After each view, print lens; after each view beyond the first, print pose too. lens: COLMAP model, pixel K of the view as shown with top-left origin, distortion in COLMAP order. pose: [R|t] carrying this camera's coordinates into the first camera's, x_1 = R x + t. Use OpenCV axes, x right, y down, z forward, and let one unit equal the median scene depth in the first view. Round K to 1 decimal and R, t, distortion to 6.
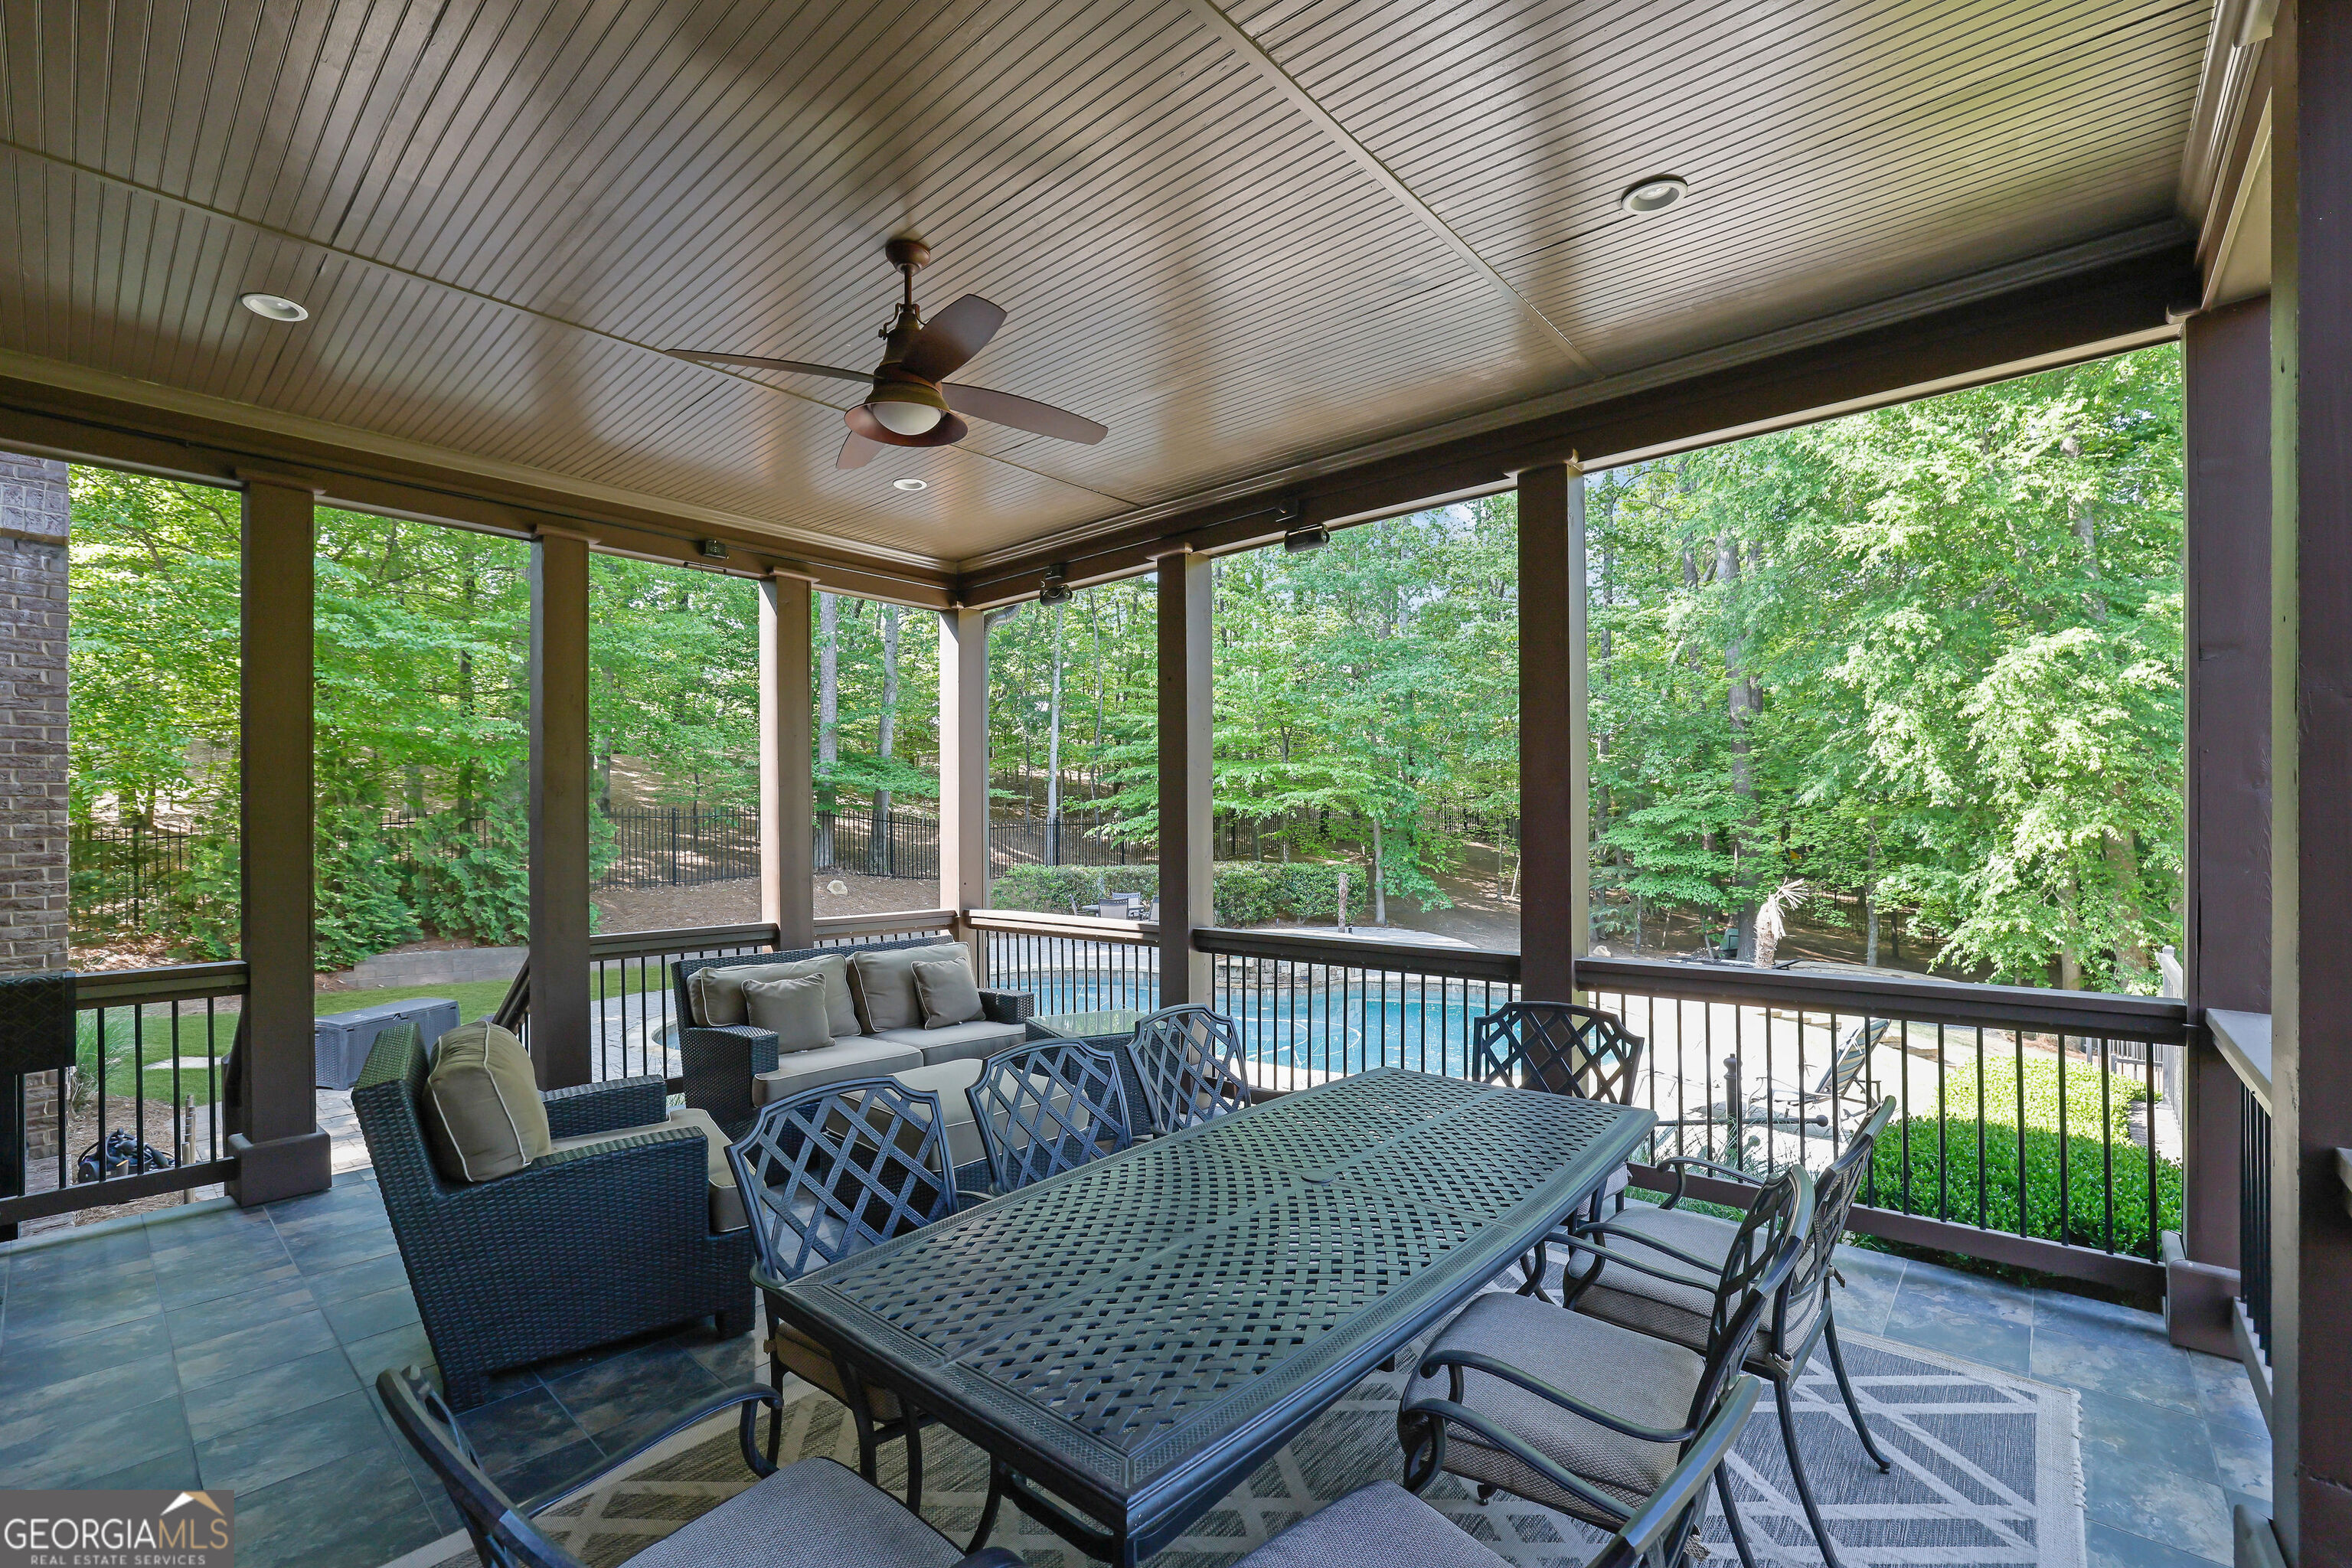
lens RADIAL K [[977.1, 0, 1160.7], [0, 977.1, 835.5], [0, 0, 1]] dist [0.000547, -0.000084]
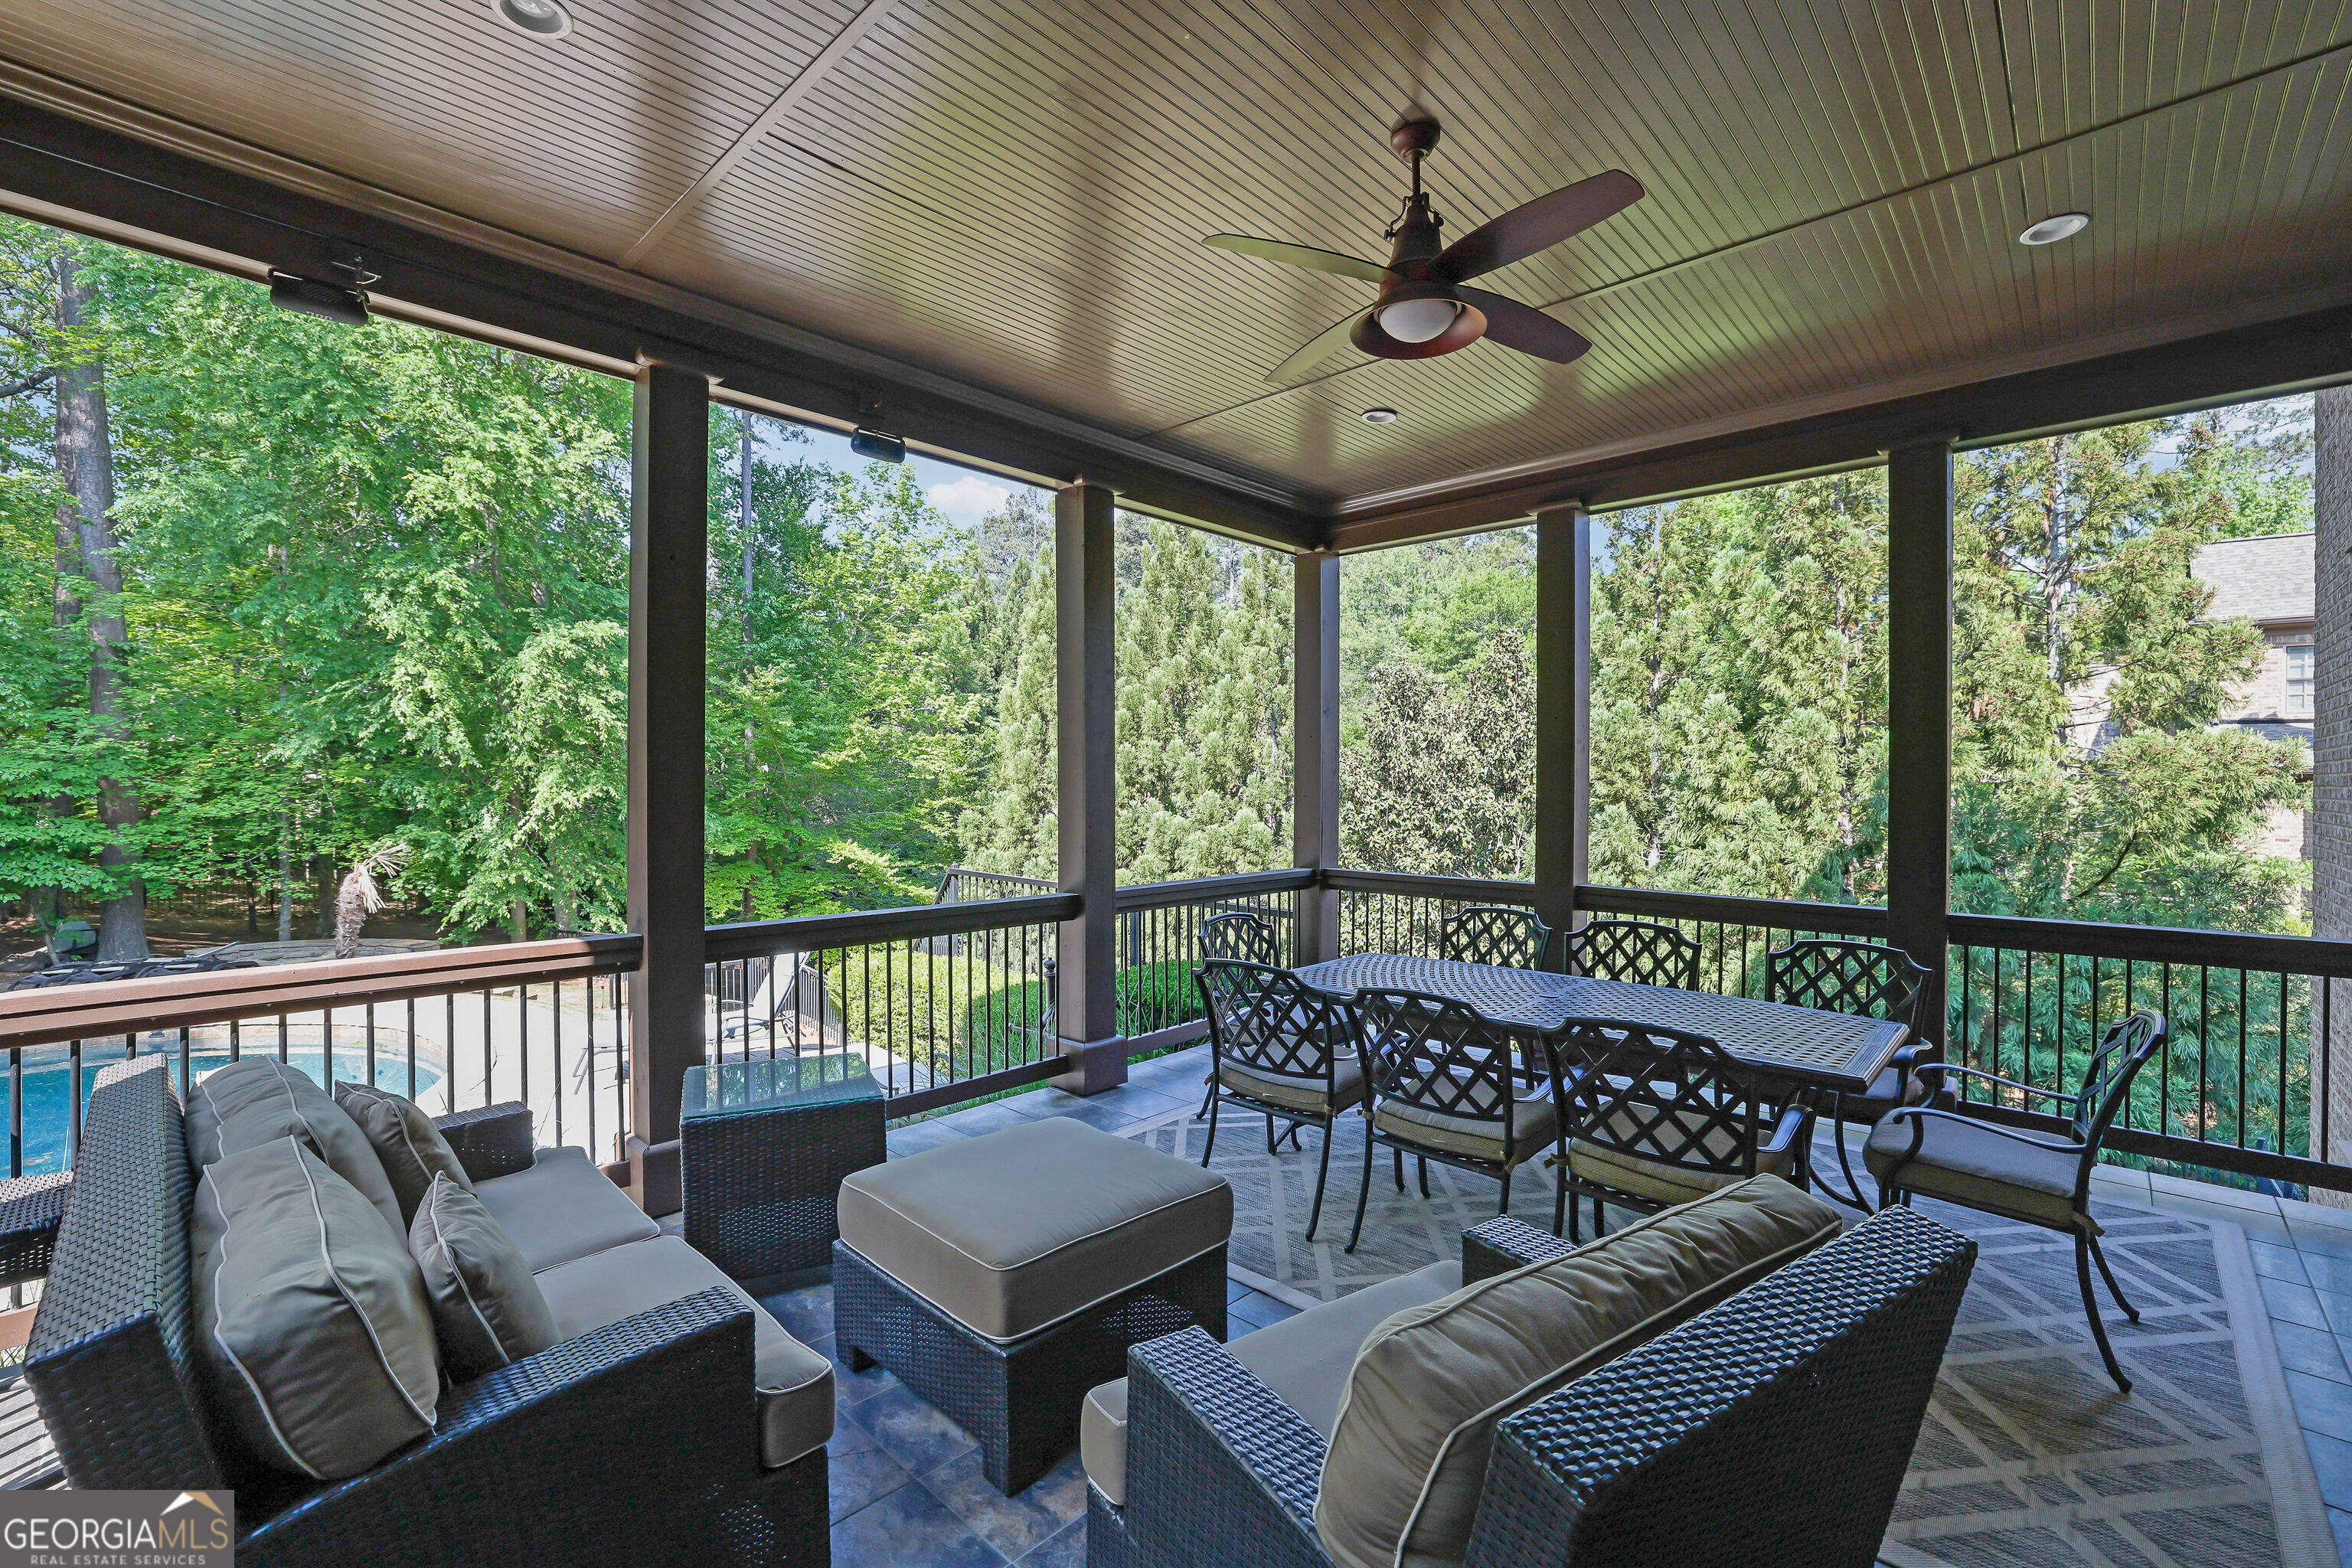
lens RADIAL K [[998.3, 0, 1176.0], [0, 998.3, 784.0], [0, 0, 1]] dist [-0.020640, -0.000052]
pose [[0.035520, 0.002627, 0.999365, -0.191016], [0.008084, 0.999963, -0.002916, -0.003000], [-0.999336, 0.008182, 0.035498, 0.198455]]
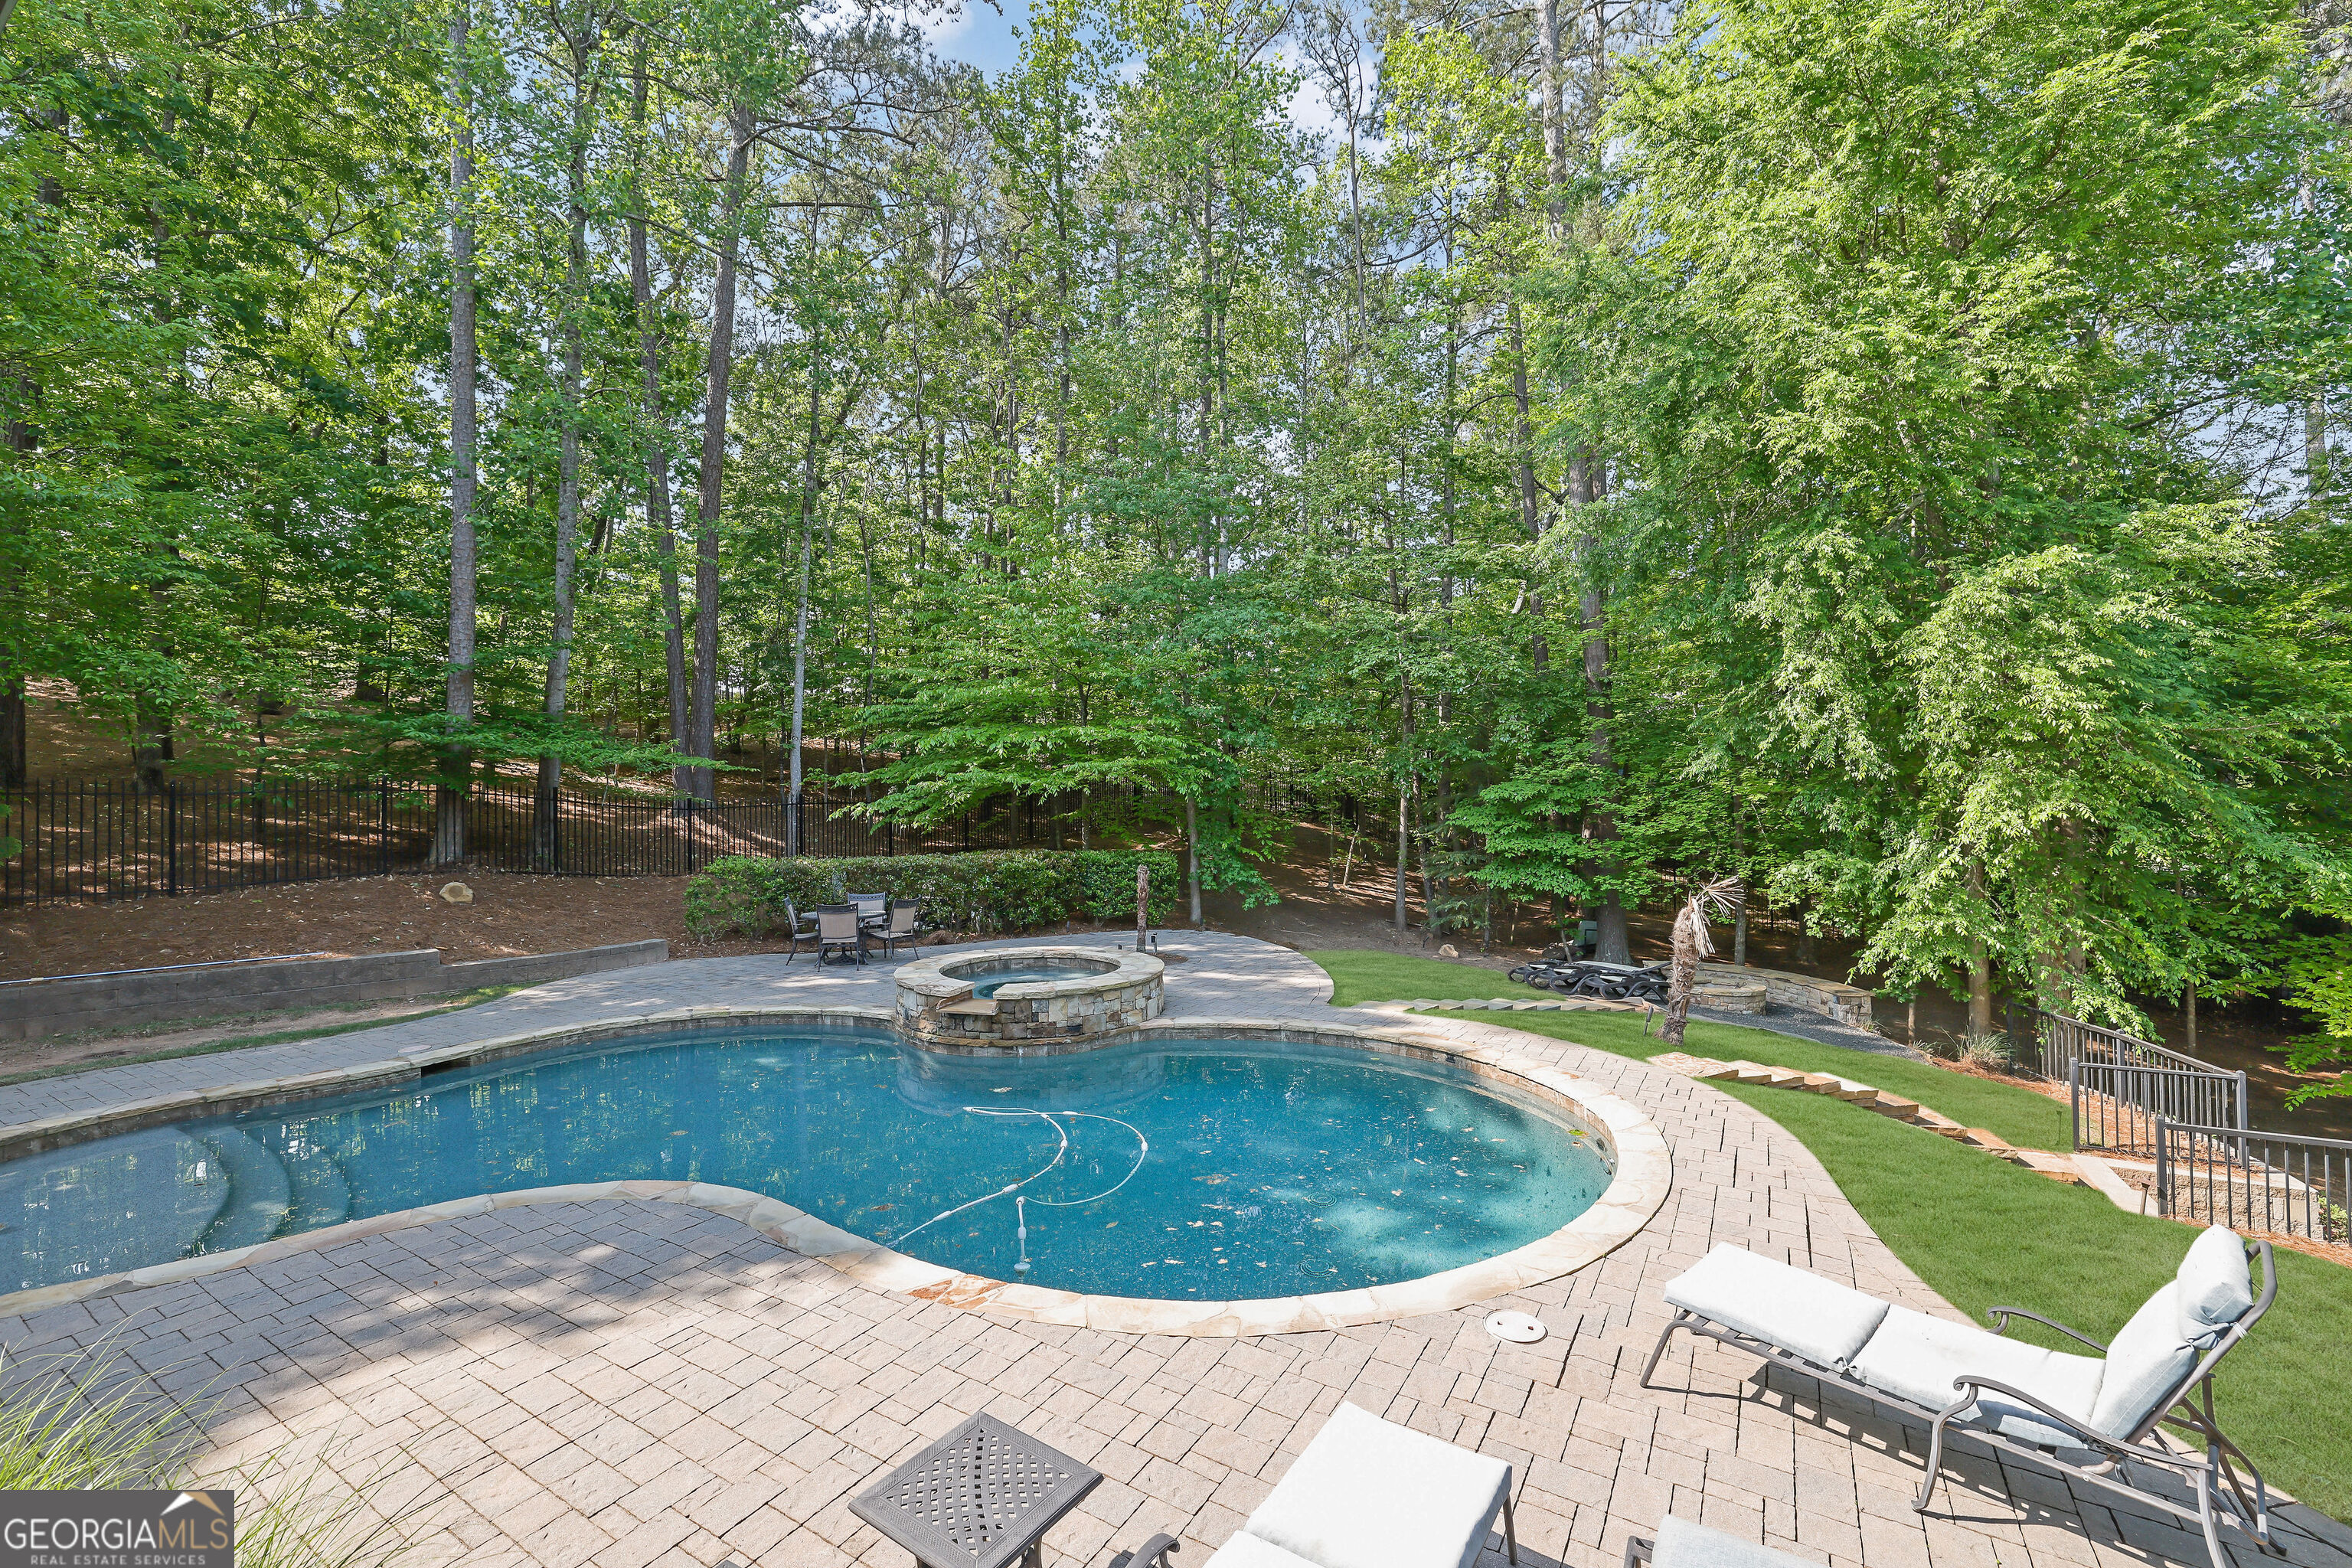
lens RADIAL K [[998.3, 0, 1176.0], [0, 998.3, 784.0], [0, 0, 1]] dist [-0.020640, -0.000052]
pose [[0.982161, 0.001792, 0.188032, 0.082436], [0.003797, 0.999562, -0.029358, -0.003927], [-0.188002, 0.029548, 0.981724, 0.284706]]
